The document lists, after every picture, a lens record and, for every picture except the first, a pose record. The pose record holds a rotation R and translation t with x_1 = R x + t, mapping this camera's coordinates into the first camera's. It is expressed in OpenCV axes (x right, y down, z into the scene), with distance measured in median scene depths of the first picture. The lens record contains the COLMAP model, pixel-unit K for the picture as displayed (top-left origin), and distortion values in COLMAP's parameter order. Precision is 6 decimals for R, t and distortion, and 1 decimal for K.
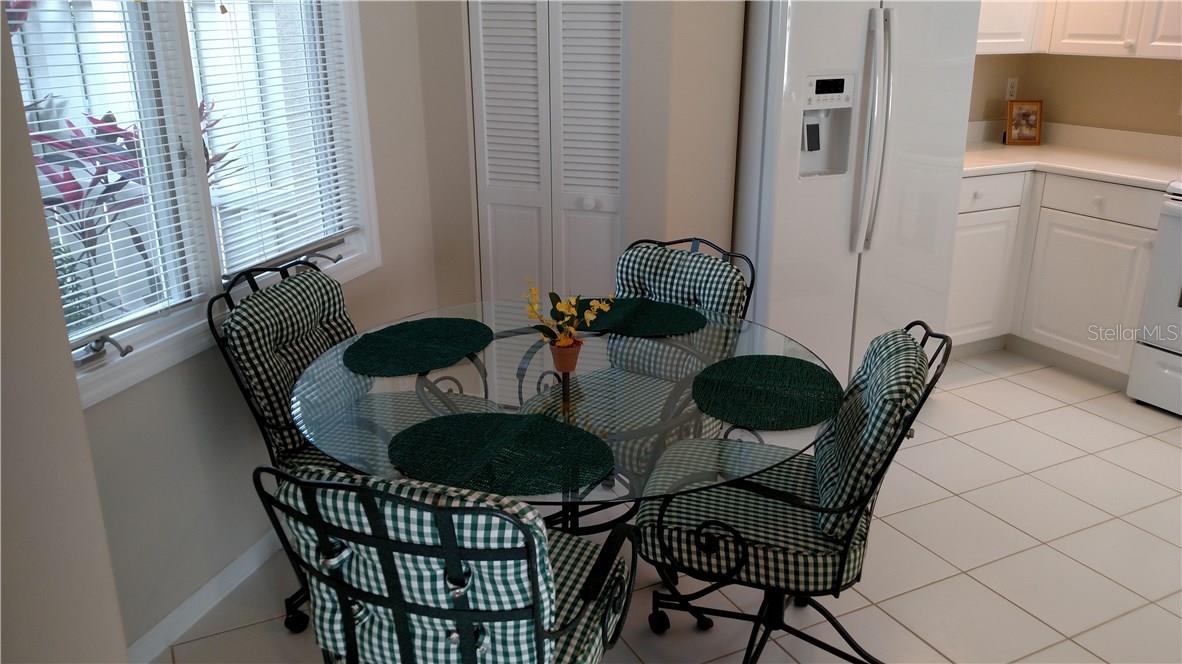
lens RADIAL K [[932.1, 0, 591.0], [0, 932.1, 332.0], [0, 0, 1]] dist [-0.000439, -0.001450]
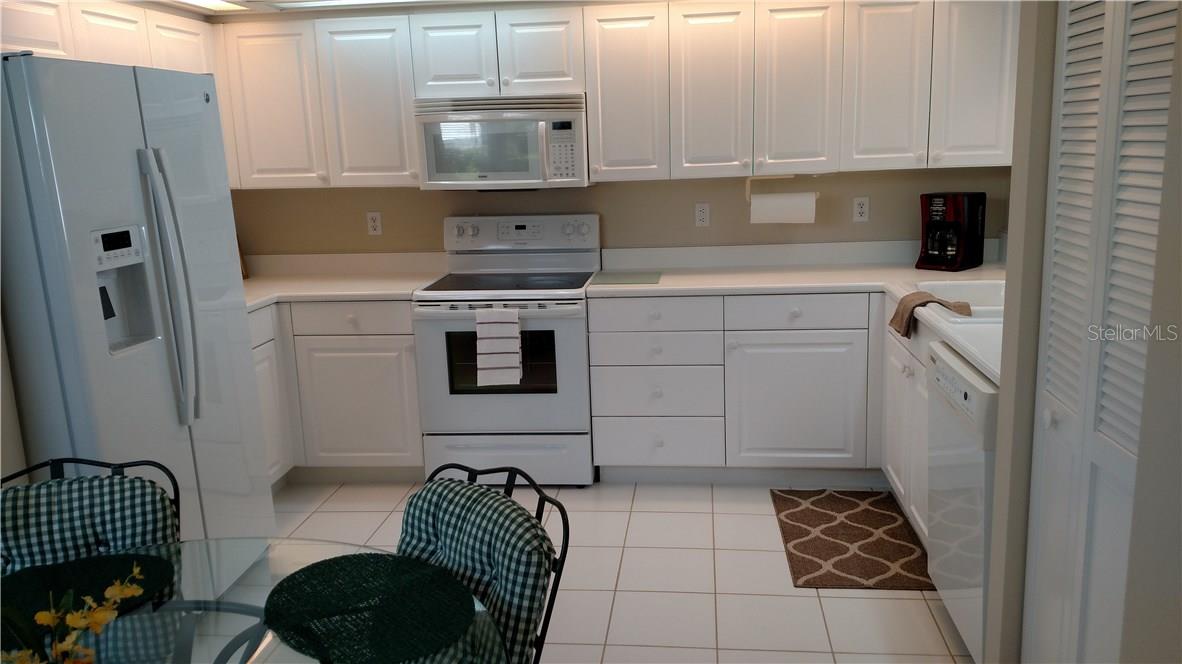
lens RADIAL K [[933.7, 0, 591.0], [0, 933.7, 332.0], [0, 0, 1]] dist [0.045182, -0.001164]
pose [[0.557211, -0.184929, 0.809517, -0.199060], [0.297923, 0.954501, 0.012982, -0.071107], [-0.775086, 0.233940, 0.586953, 0.200031]]
